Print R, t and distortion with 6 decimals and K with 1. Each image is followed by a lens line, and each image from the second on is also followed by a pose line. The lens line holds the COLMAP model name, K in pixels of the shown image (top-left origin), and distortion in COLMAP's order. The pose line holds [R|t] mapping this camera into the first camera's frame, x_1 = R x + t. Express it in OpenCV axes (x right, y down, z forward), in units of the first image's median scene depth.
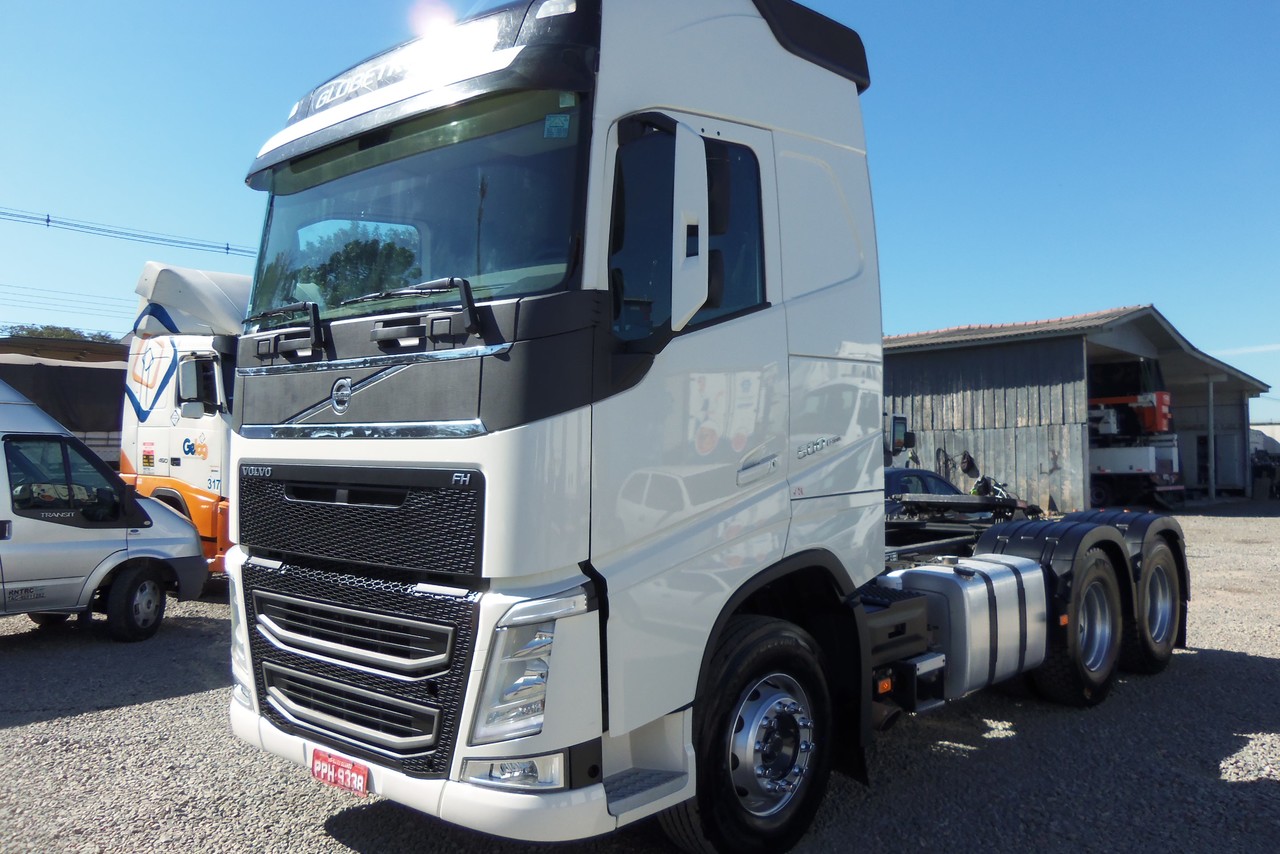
lens RADIAL K [[1067.0, 0, 639.2], [0, 1067.0, 428.2], [0, 0, 1]] dist [-0.031824, 0.043090]
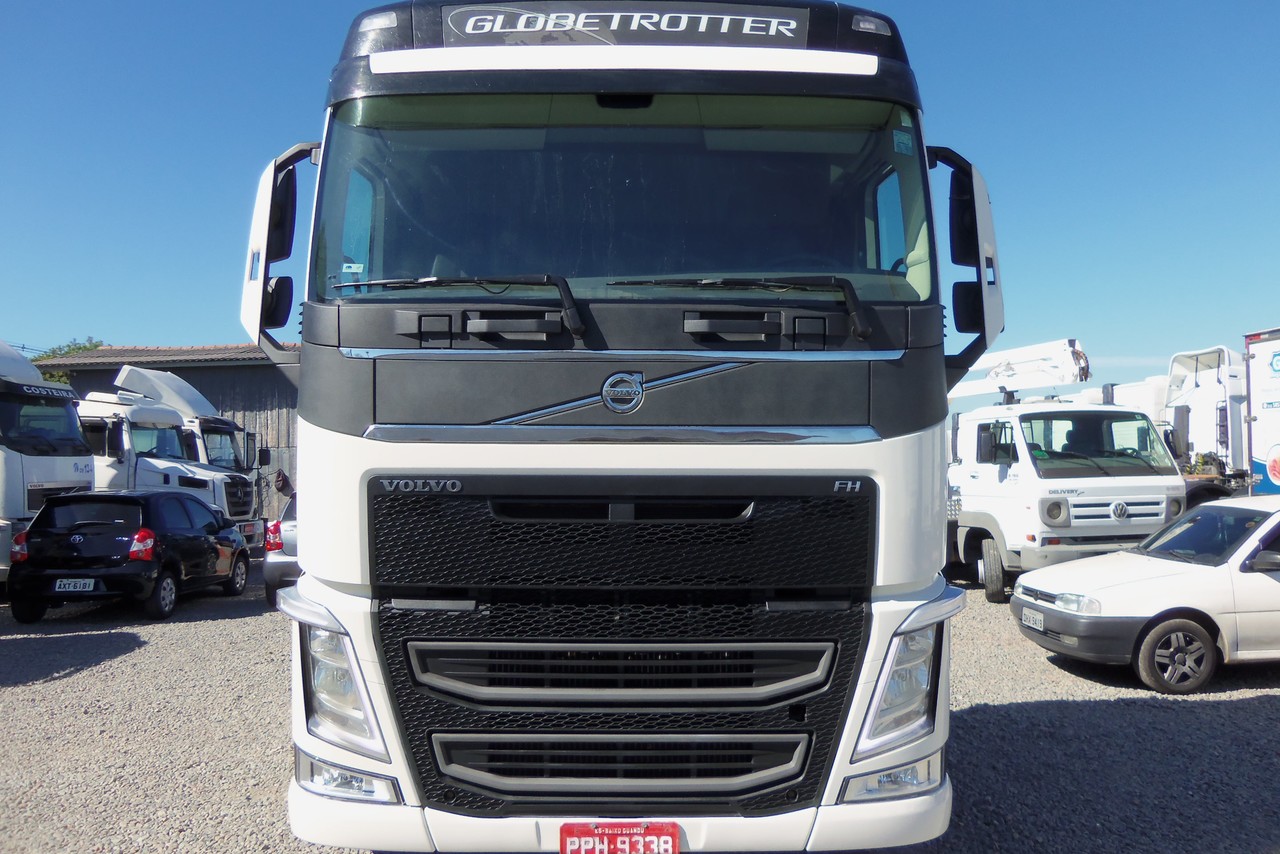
lens RADIAL K [[1067.0, 0, 641.0], [0, 1067.0, 425.9], [0, 0, 1]] dist [-0.031824, 0.043090]
pose [[0.734263, 0.025738, 0.678377, -0.476805], [-0.011648, 0.999612, -0.025318, 0.009632], [-0.678765, 0.010689, 0.734278, 0.207825]]
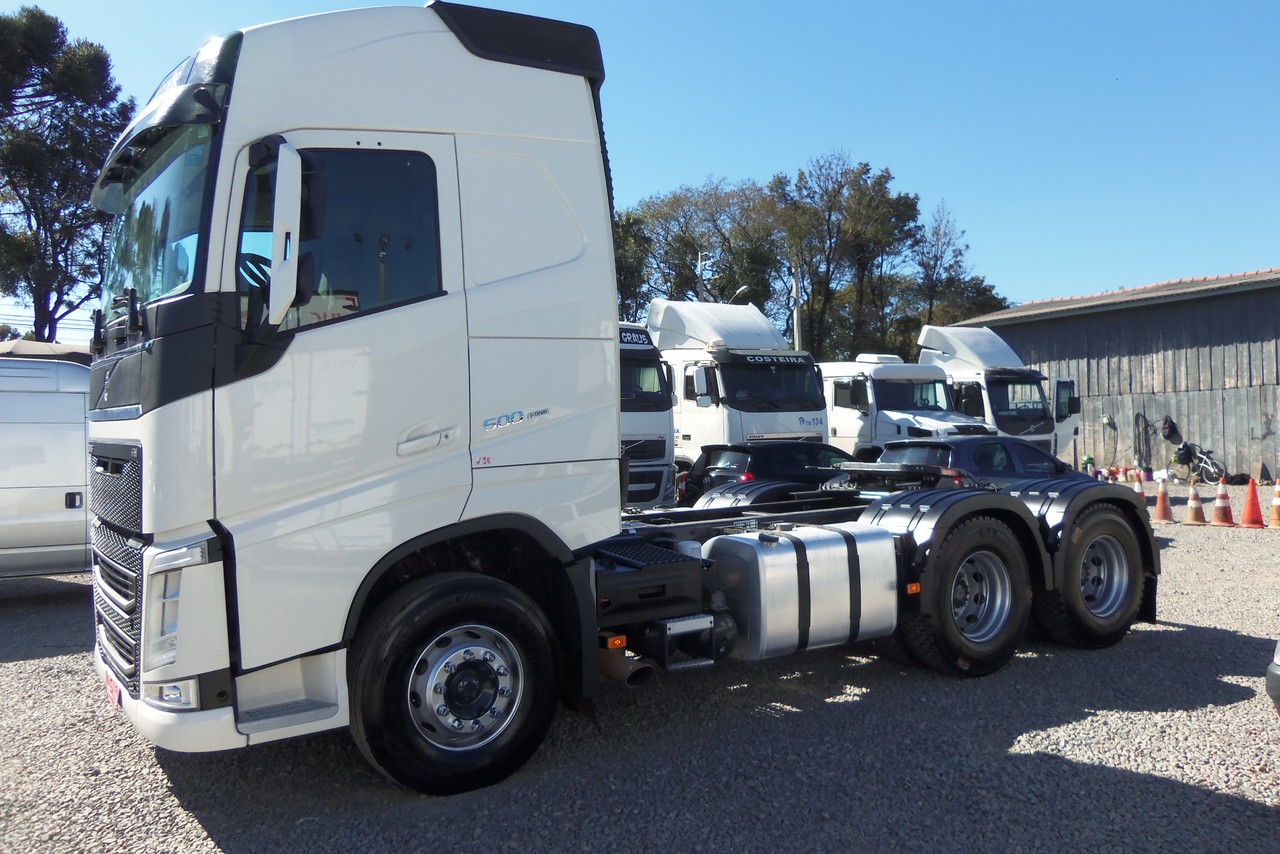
lens RADIAL K [[1067.0, 0, 641.0], [0, 1067.0, 419.5], [0, 0, 1]] dist [-0.031824, 0.043090]
pose [[0.970098, -0.017711, -0.242067, 0.340858], [0.022049, 0.999641, 0.015223, 0.002252], [0.241711, -0.020105, 0.970140, -0.017448]]
